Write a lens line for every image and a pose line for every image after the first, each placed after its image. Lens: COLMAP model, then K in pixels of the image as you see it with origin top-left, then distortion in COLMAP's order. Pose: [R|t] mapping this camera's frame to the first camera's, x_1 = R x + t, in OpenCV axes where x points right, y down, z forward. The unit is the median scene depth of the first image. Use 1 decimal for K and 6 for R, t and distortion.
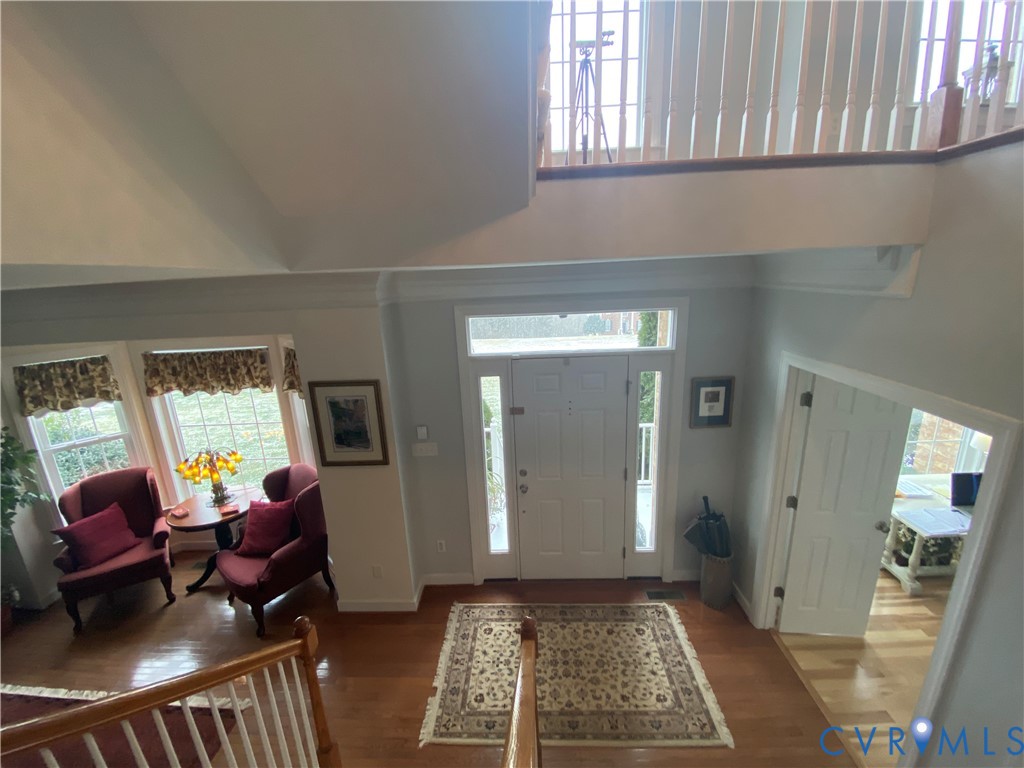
lens RADIAL K [[414.0, 0, 513.3], [0, 414.0, 384.7], [0, 0, 1]] dist [0.016768, -0.020007]
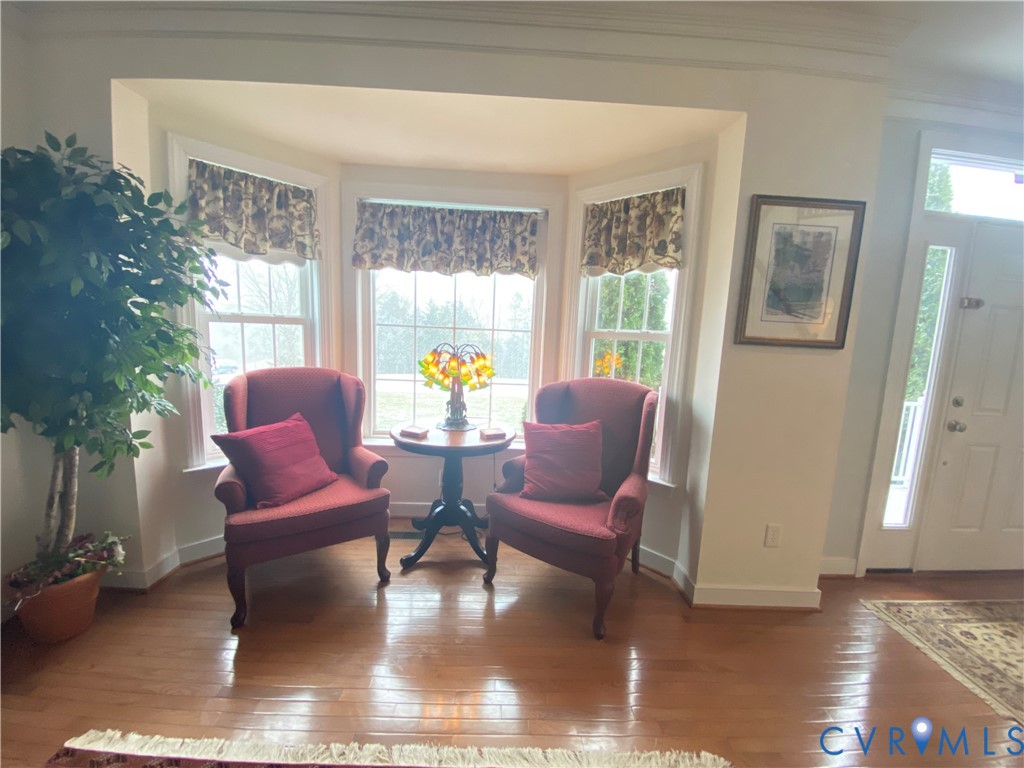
lens RADIAL K [[414.0, 0, 513.3], [0, 414.0, 384.7], [0, 0, 1]] dist [0.016768, -0.020007]
pose [[0.994937, 0.079347, 0.061679, -0.695380], [-0.071597, 0.990304, -0.119046, 0.299257], [-0.070527, 0.114027, 0.990971, 0.358359]]
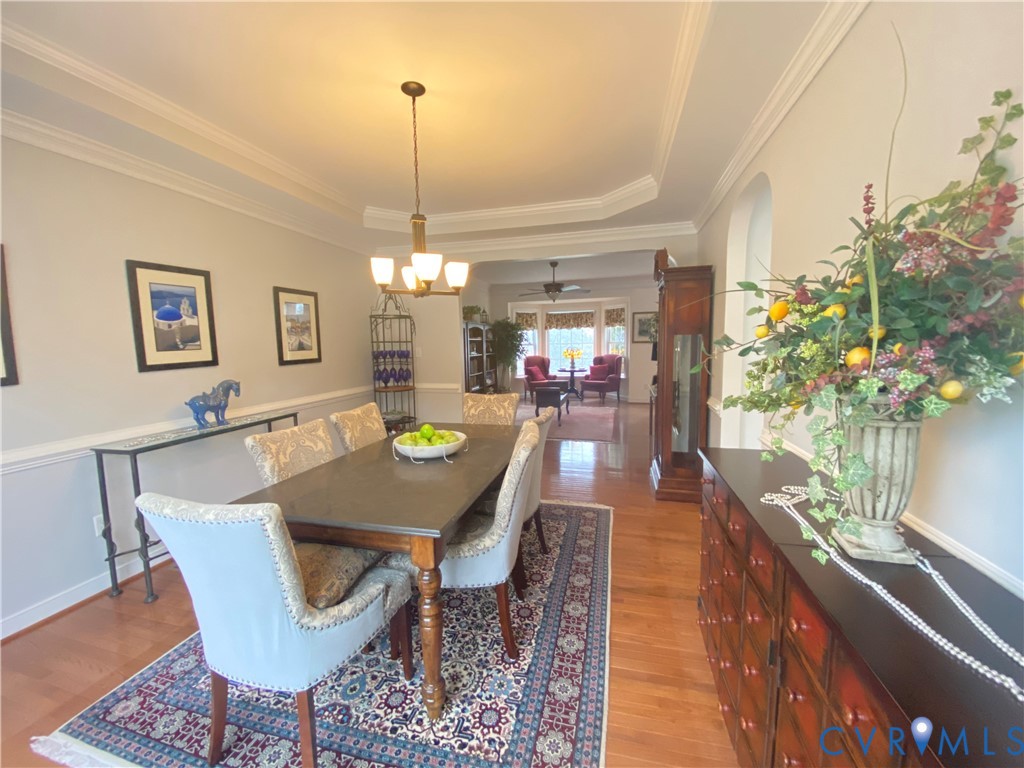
lens RADIAL K [[414.0, 0, 513.3], [0, 414.0, 384.7], [0, 0, 1]] dist [0.016768, -0.020007]
pose [[0.976081, 0.041718, -0.213367, -0.542003], [-0.071645, 0.988319, -0.134509, 0.788312], [0.205263, 0.146578, 0.967668, -1.622426]]
